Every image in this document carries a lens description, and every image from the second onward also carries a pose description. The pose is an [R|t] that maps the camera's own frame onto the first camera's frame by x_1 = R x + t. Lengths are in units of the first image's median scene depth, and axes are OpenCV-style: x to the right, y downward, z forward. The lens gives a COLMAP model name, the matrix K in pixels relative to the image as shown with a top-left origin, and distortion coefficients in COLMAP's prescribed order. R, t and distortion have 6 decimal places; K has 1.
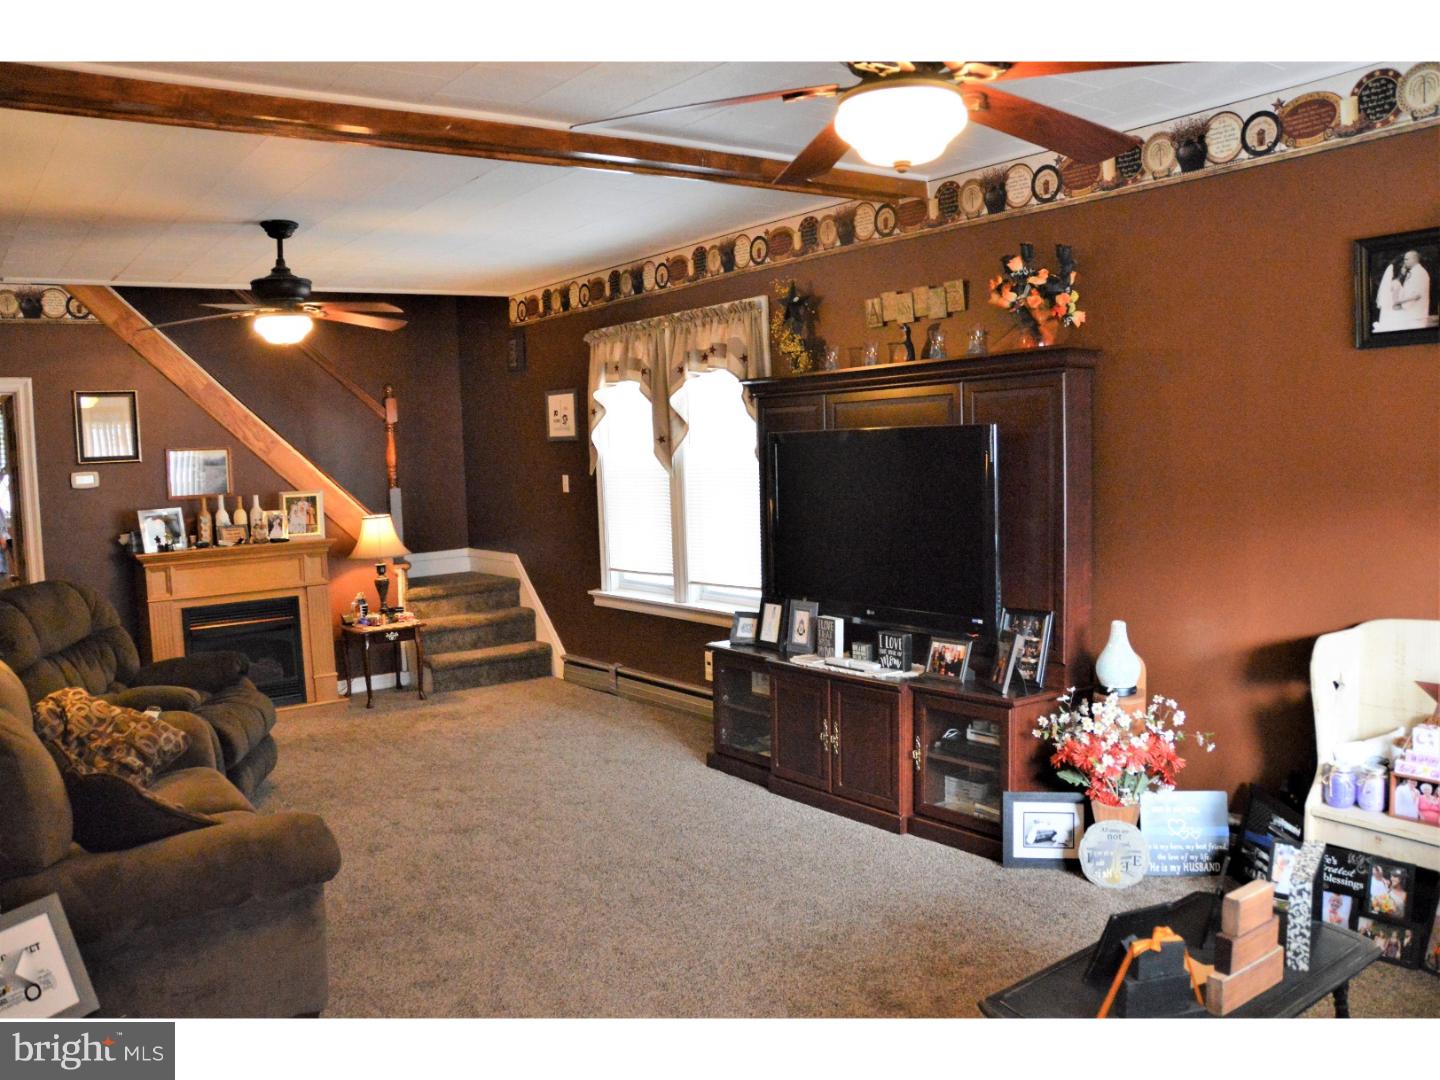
lens RADIAL K [[1140.6, 0, 716.0], [0, 1140.6, 537.0], [0, 0, 1]] dist [-0.157806, 0.113399]
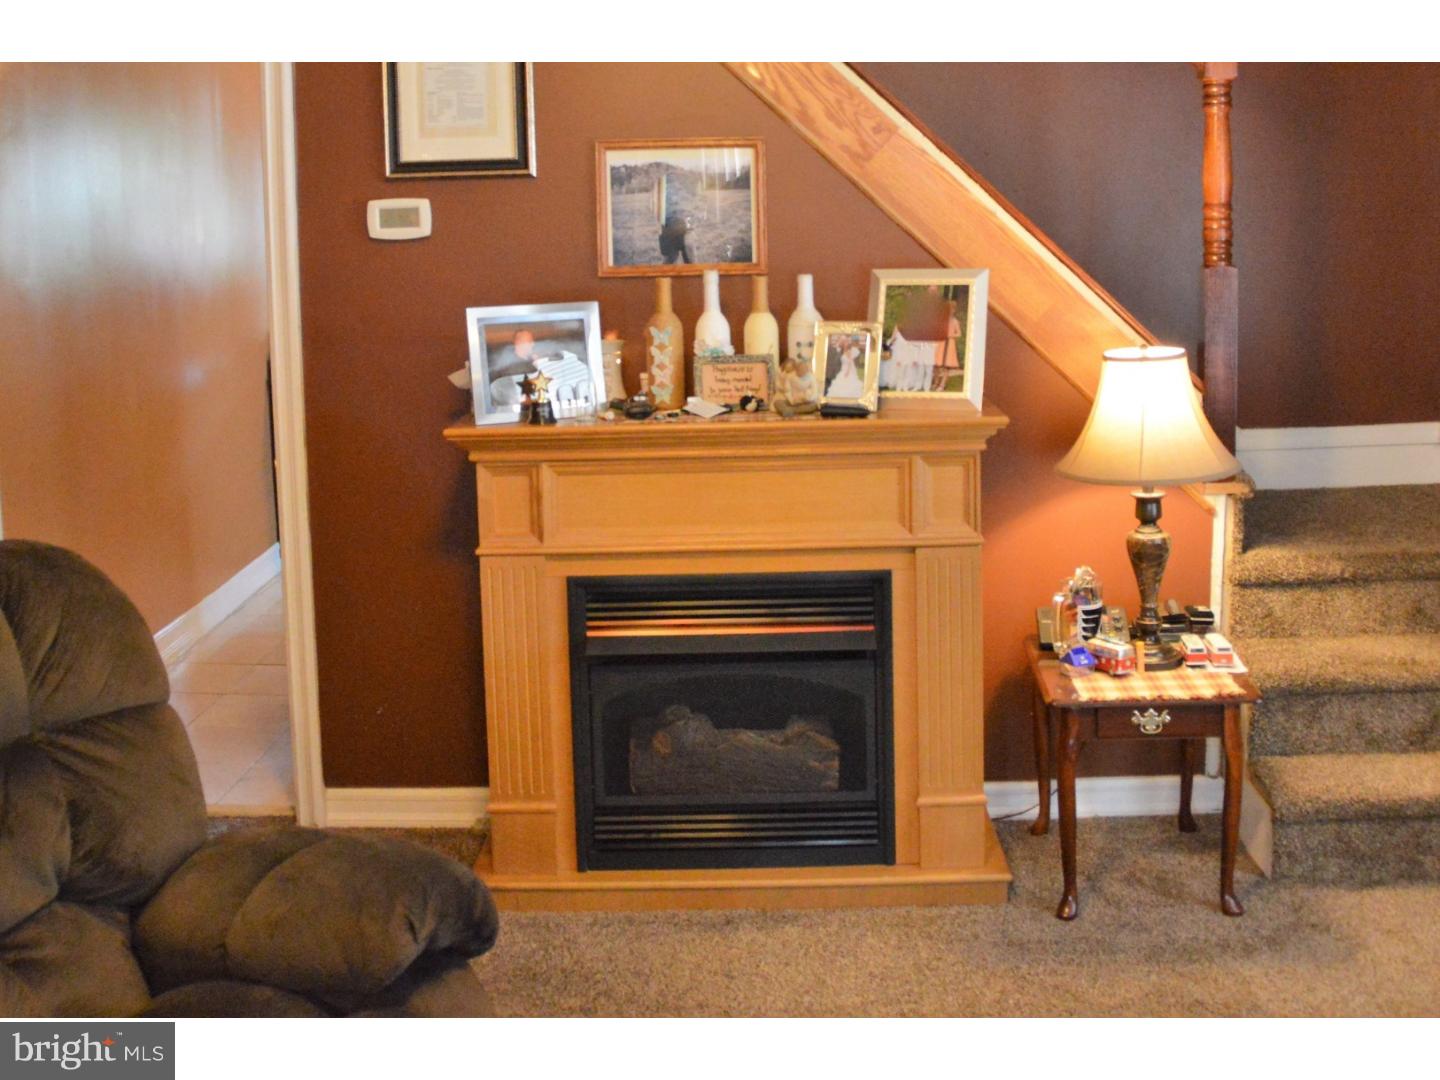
lens RADIAL K [[1642.1, 0, 720.3], [0, 1642.1, 442.8], [0, 0, 1]] dist [-0.070098, 0.019117]
pose [[0.795954, 0.104882, -0.596202, -0.111570], [-0.055815, 0.993397, 0.100240, -0.034594], [0.602778, -0.046510, 0.796552, 0.546931]]
